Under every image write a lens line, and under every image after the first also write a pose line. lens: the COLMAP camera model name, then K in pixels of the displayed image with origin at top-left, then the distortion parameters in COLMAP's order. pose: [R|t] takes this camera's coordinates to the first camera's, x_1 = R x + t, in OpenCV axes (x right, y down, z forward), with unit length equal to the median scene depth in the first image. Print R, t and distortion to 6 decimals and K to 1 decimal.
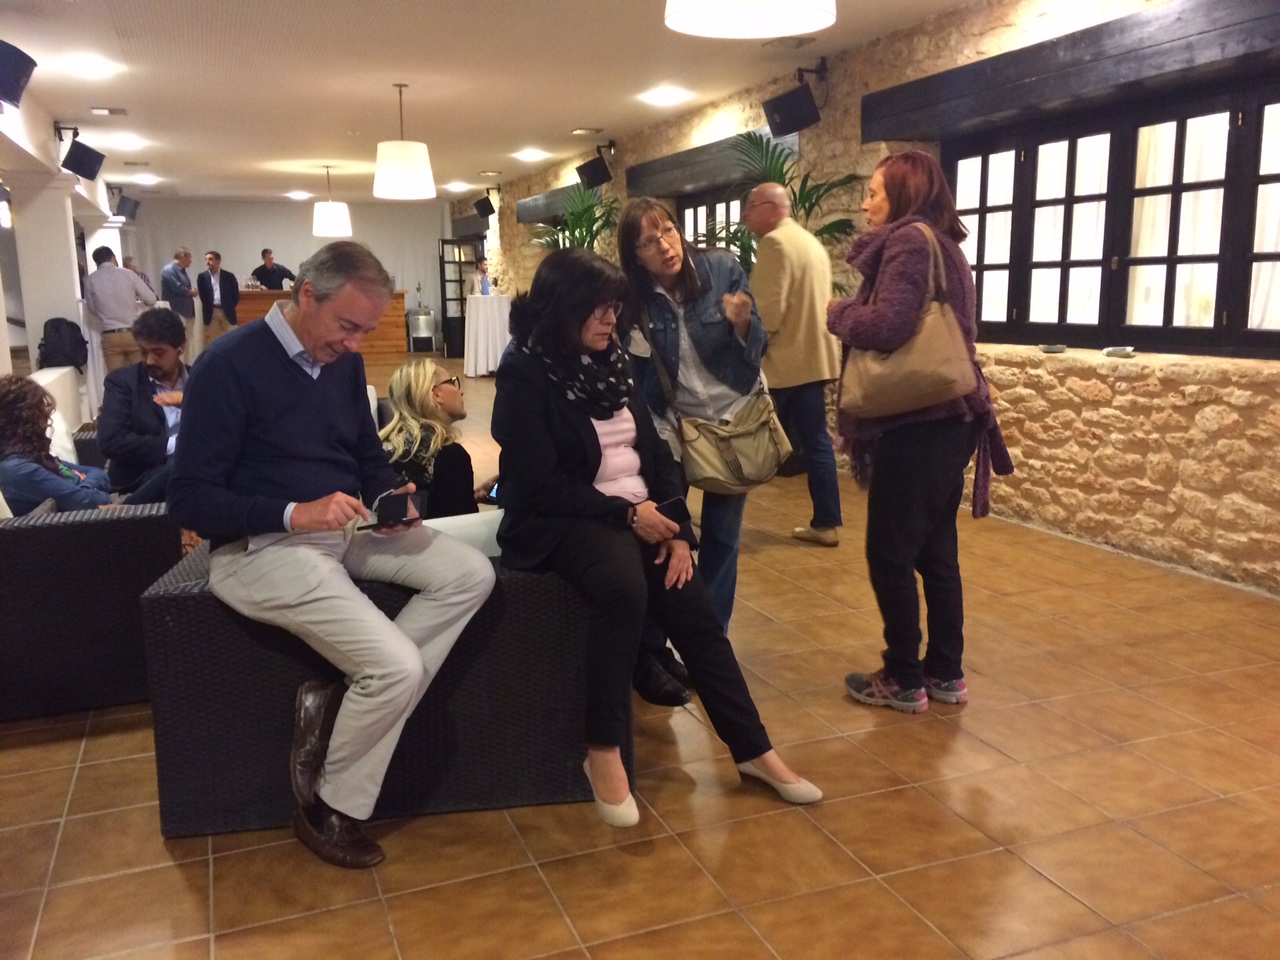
lens RADIAL K [[1080.3, 0, 640.0], [0, 1080.3, 480.0], [0, 0, 1]] dist [0.084971, -0.114275]
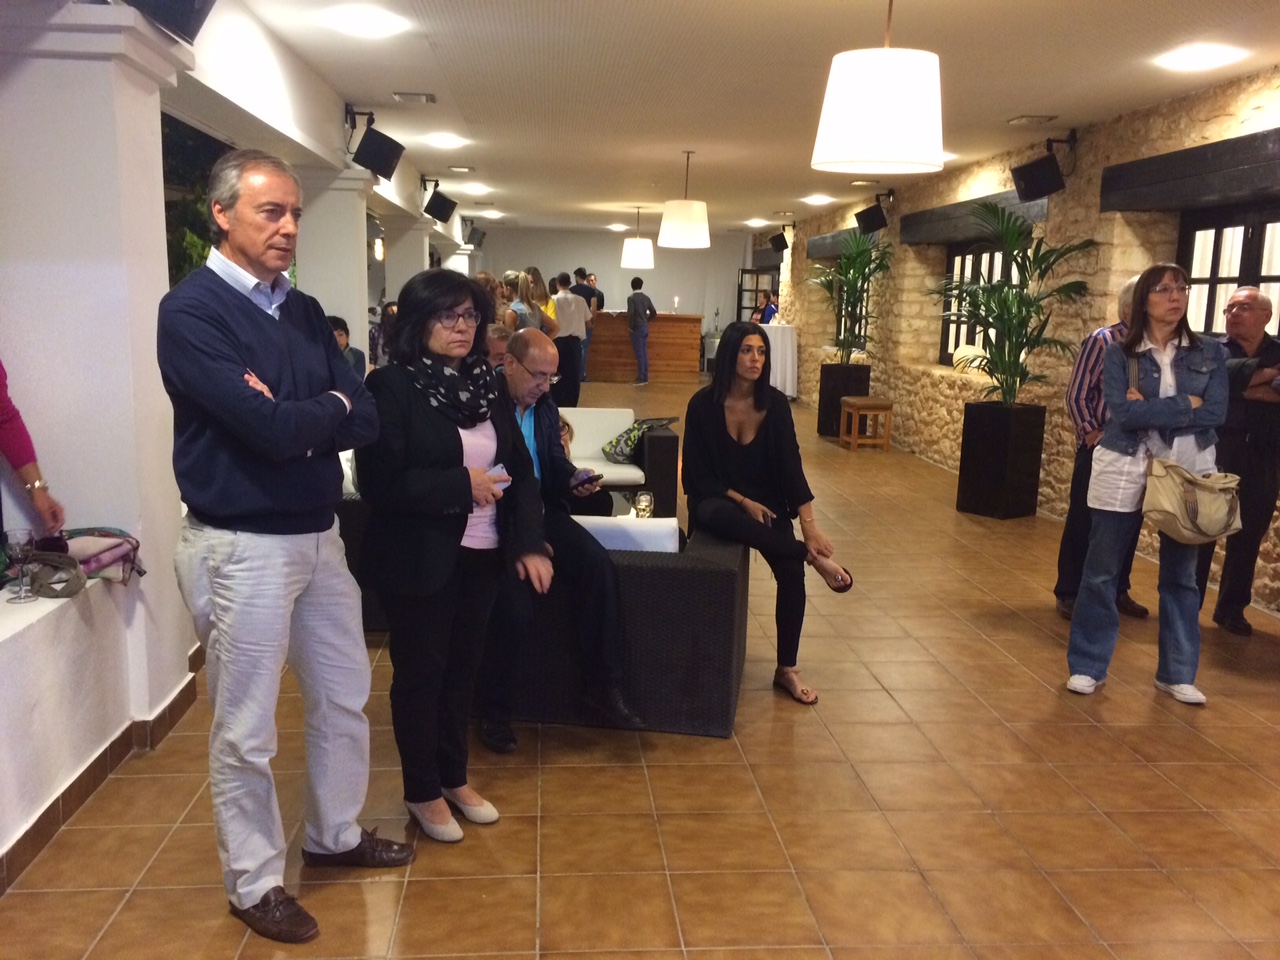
lens RADIAL K [[1080.3, 0, 640.0], [0, 1080.3, 480.0], [0, 0, 1]] dist [0.084971, -0.114275]
pose [[0.957879, 0.086479, -0.273842, 0.082398], [-0.090738, 0.995871, -0.002901, -0.005647], [0.272460, 0.027626, 0.961770, -0.124789]]
